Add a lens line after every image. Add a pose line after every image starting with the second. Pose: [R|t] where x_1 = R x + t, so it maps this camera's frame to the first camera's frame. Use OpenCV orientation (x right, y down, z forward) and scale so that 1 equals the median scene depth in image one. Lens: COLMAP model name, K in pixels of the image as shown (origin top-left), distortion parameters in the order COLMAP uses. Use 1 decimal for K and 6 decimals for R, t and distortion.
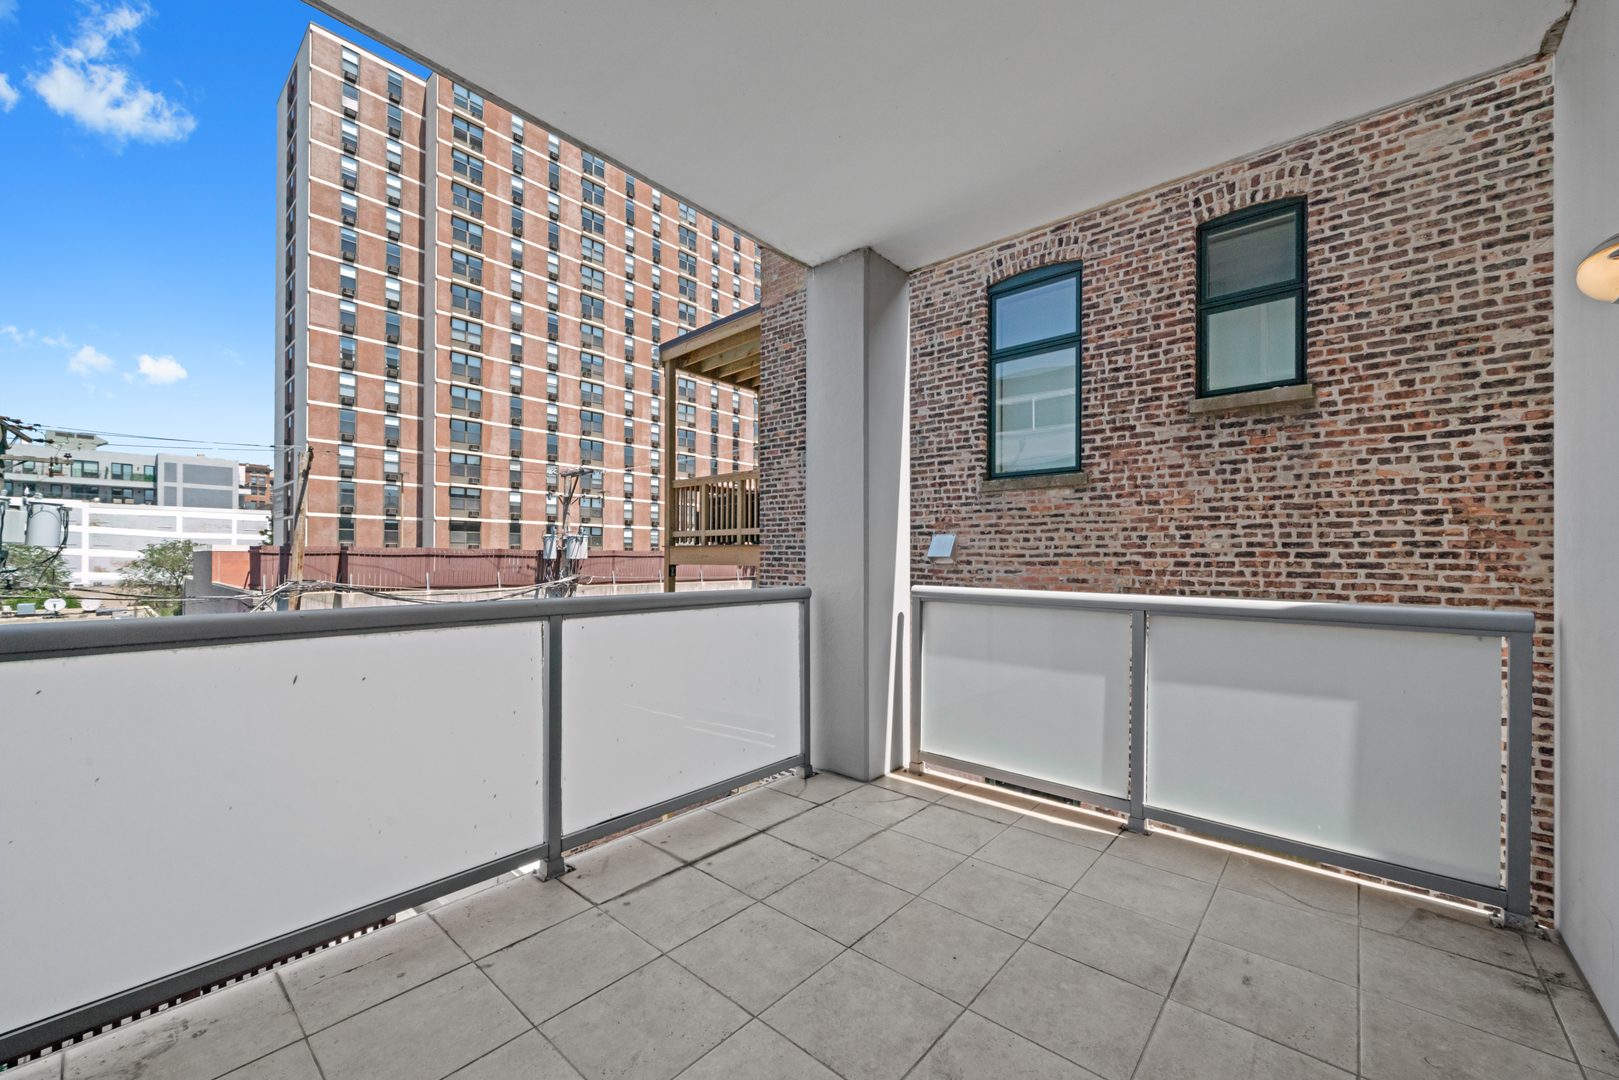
lens RADIAL K [[610.3, 0, 814.8], [0, 610.3, 537.6], [0, 0, 1]] dist [-0.000692, 0.000033]
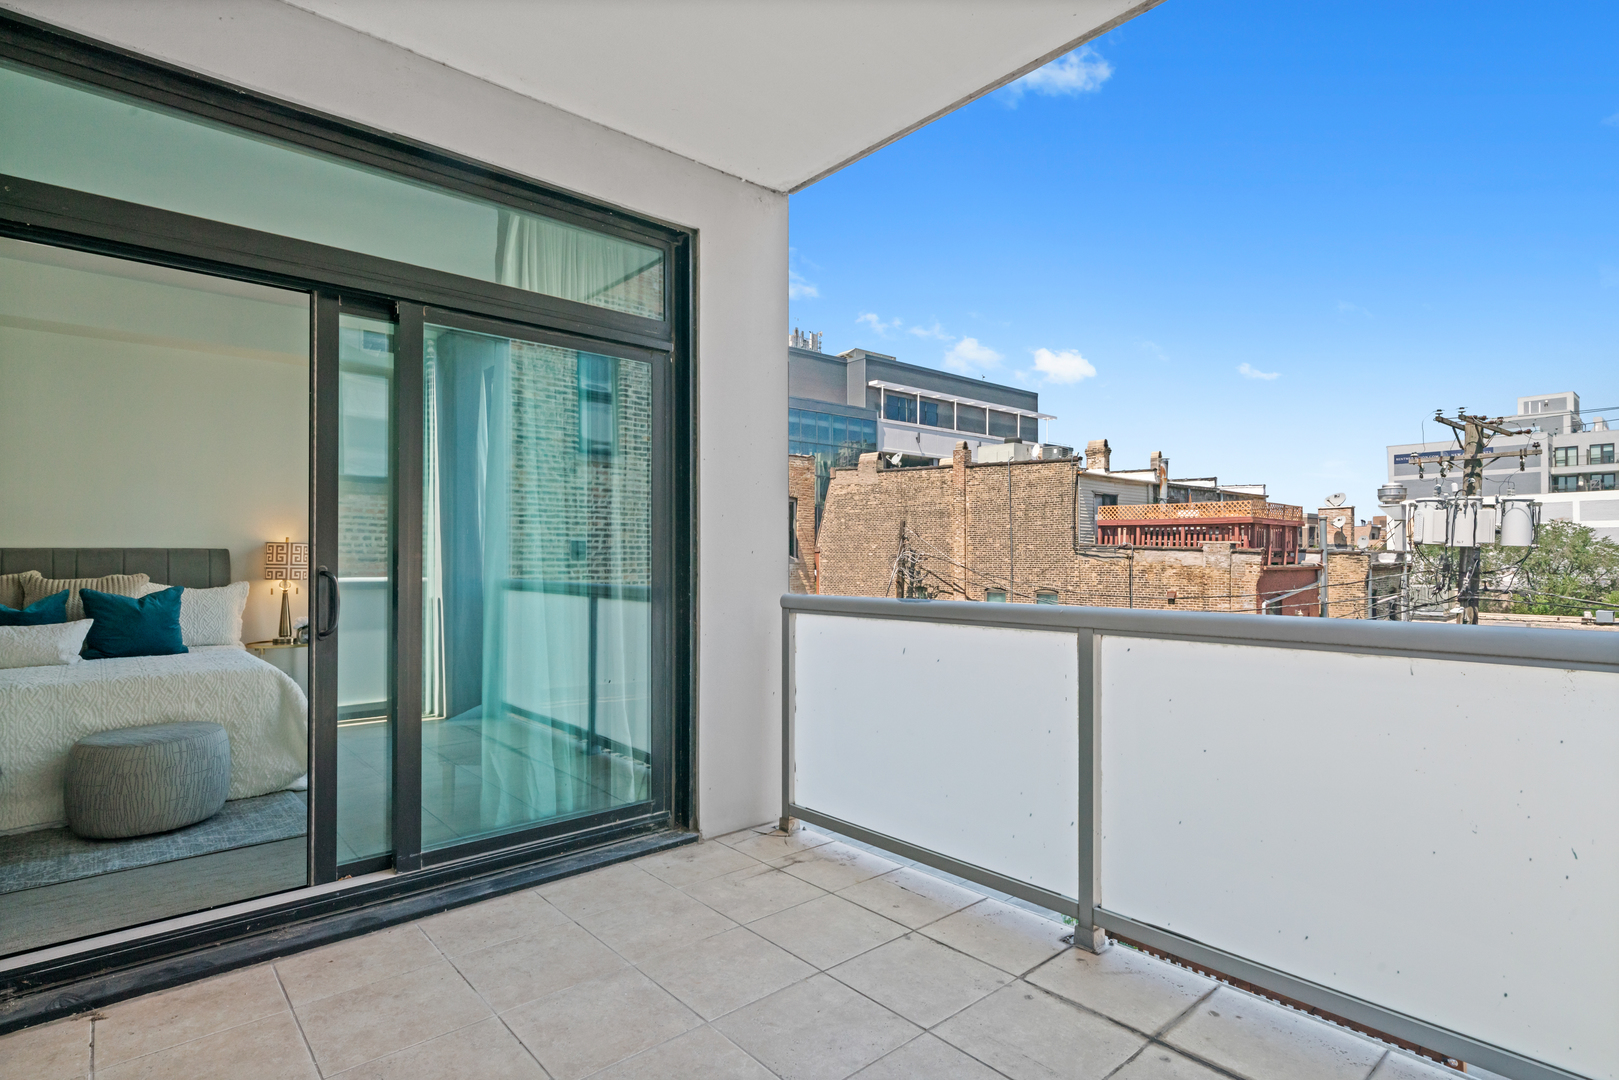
lens RADIAL K [[840.9, 0, 849.6], [0, 840.9, 540.3], [0, 0, 1]] dist [-0.001164, -0.000102]
pose [[-0.106505, -0.022172, -0.994065, 0.708460], [0.033298, 0.999111, -0.025852, 0.027886], [0.993754, -0.035854, -0.105672, 0.795425]]
